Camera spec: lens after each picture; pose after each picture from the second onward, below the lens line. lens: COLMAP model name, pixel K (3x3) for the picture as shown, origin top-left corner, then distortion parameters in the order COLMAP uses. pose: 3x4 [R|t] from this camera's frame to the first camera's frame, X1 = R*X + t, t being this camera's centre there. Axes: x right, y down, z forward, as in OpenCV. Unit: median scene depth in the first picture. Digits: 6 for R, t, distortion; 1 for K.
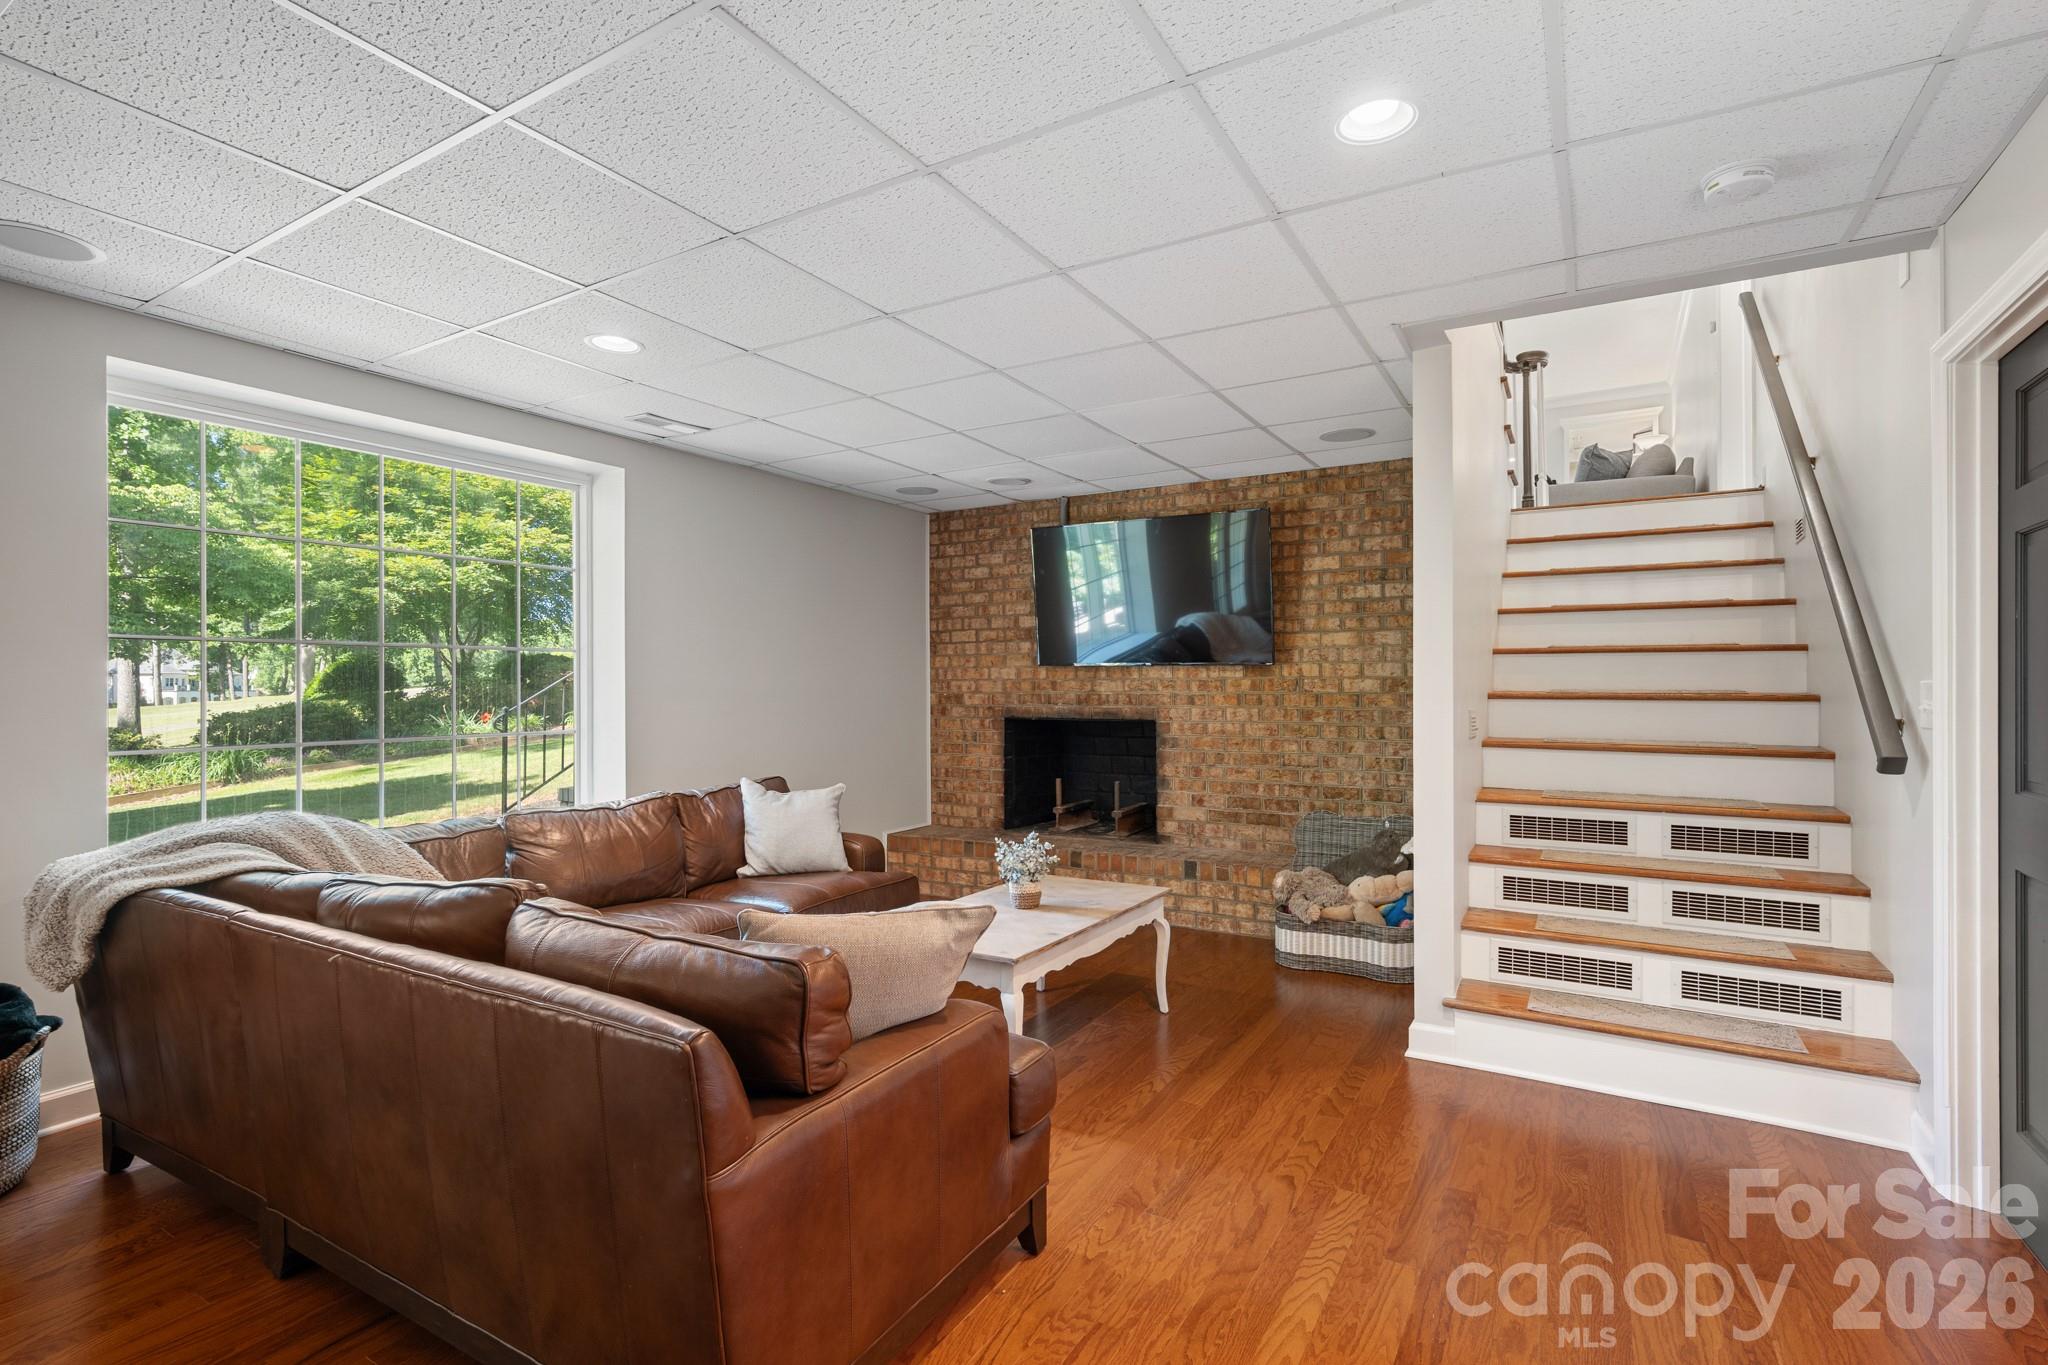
lens RADIAL K [[950.6, 0, 1032.7], [0, 950.6, 685.5], [0, 0, 1]] dist [-0.005244, 0.000680]
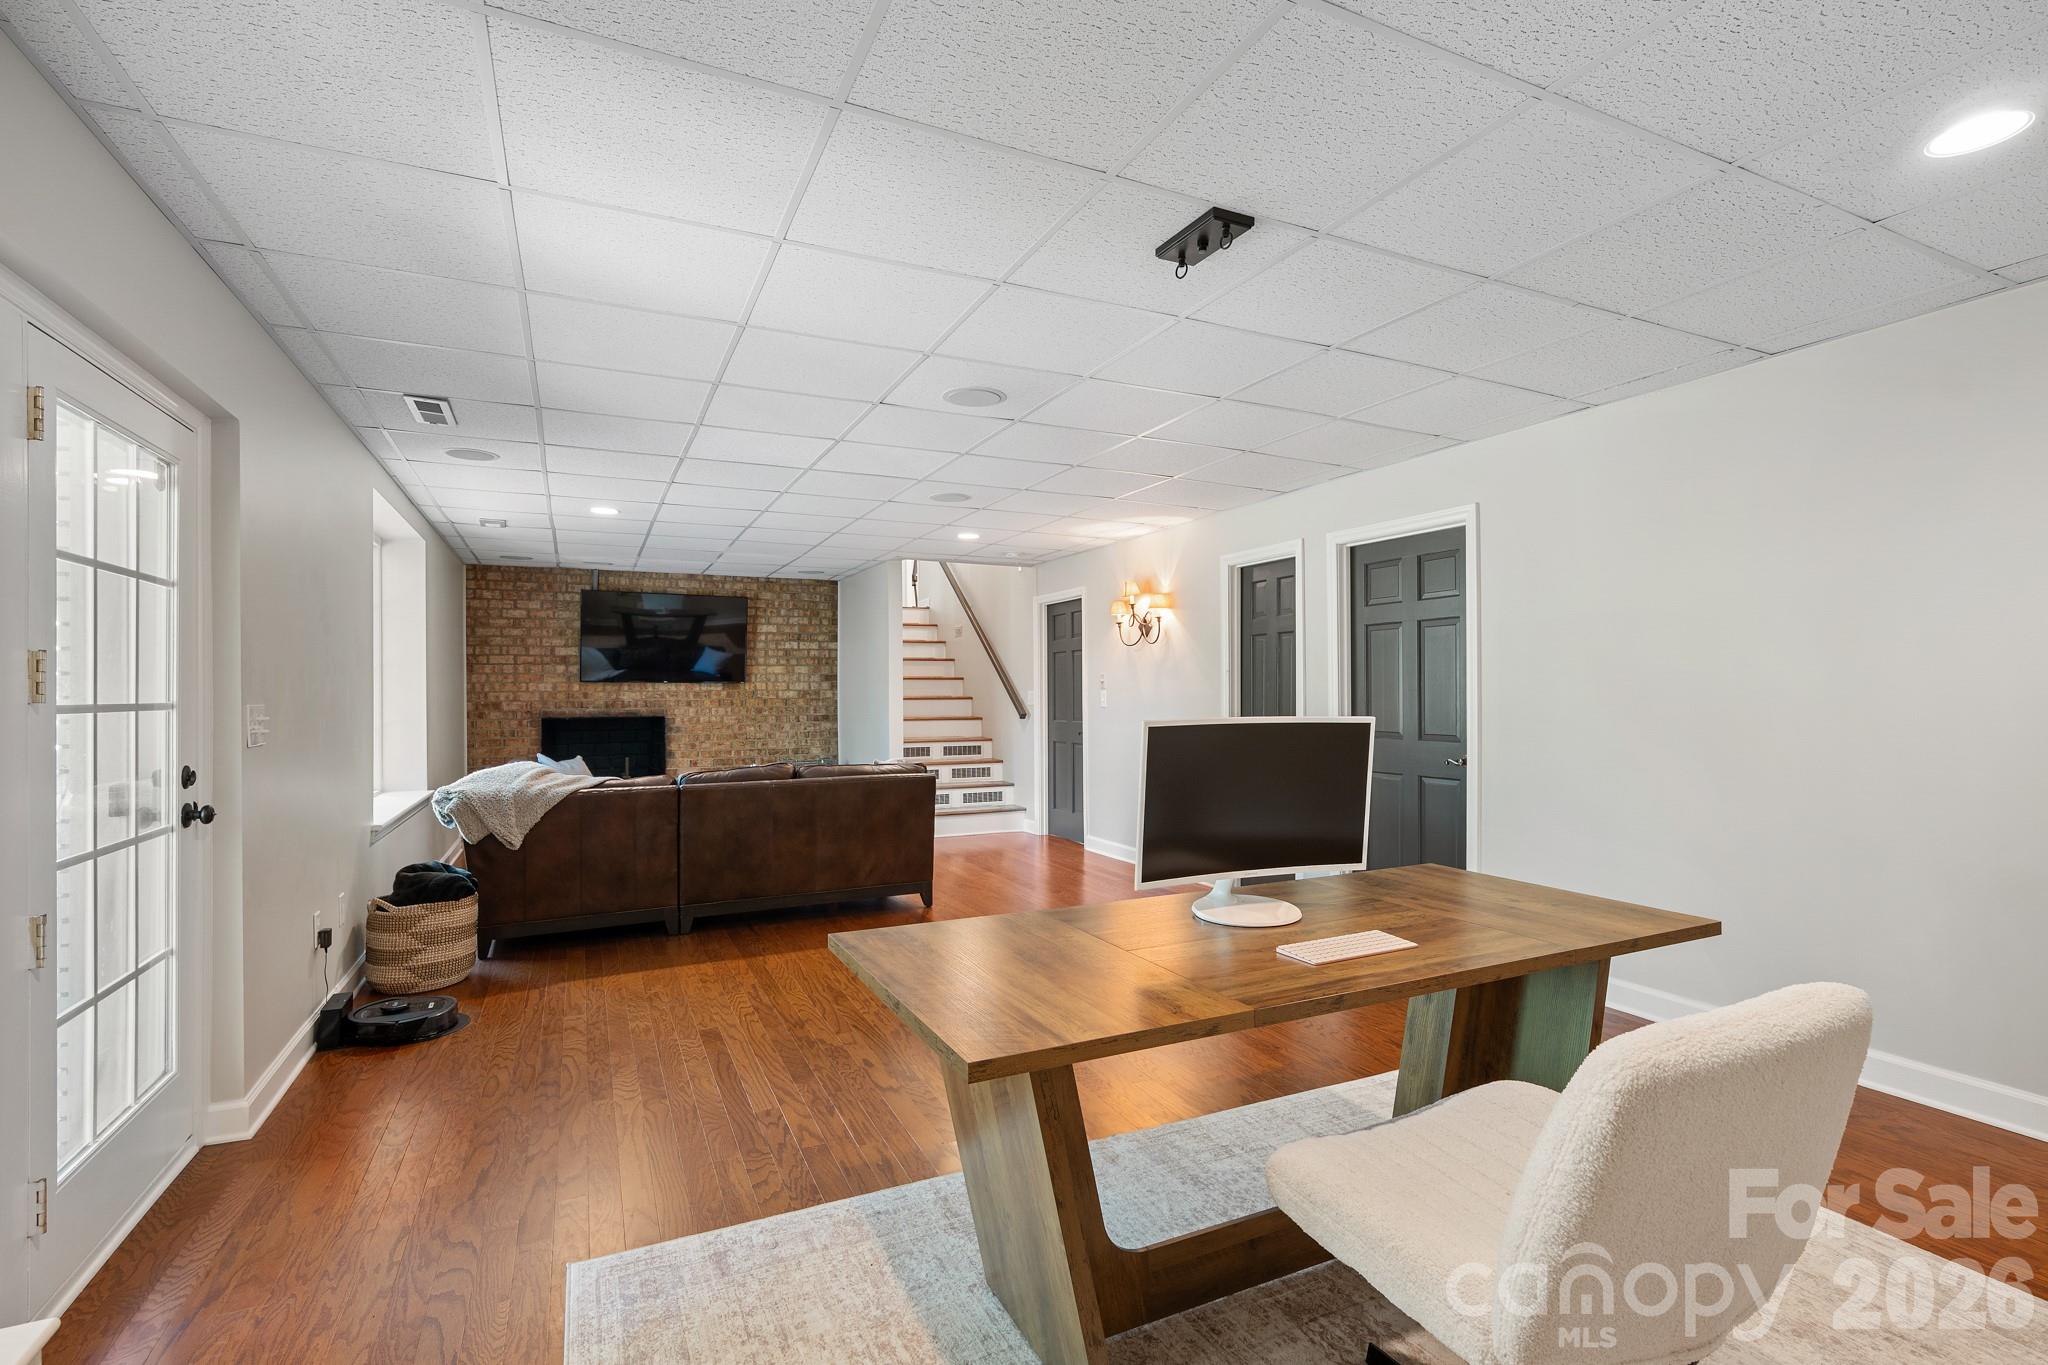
lens RADIAL K [[950.6, 0, 1021.4], [0, 950.6, 684.4], [0, 0, 1]] dist [-0.005244, 0.000680]
pose [[0.561397, 0.006388, 0.827522, -0.874473], [0.006836, 0.999900, -0.012356, 0.006075], [-0.827518, 0.012593, 0.561298, -0.414626]]
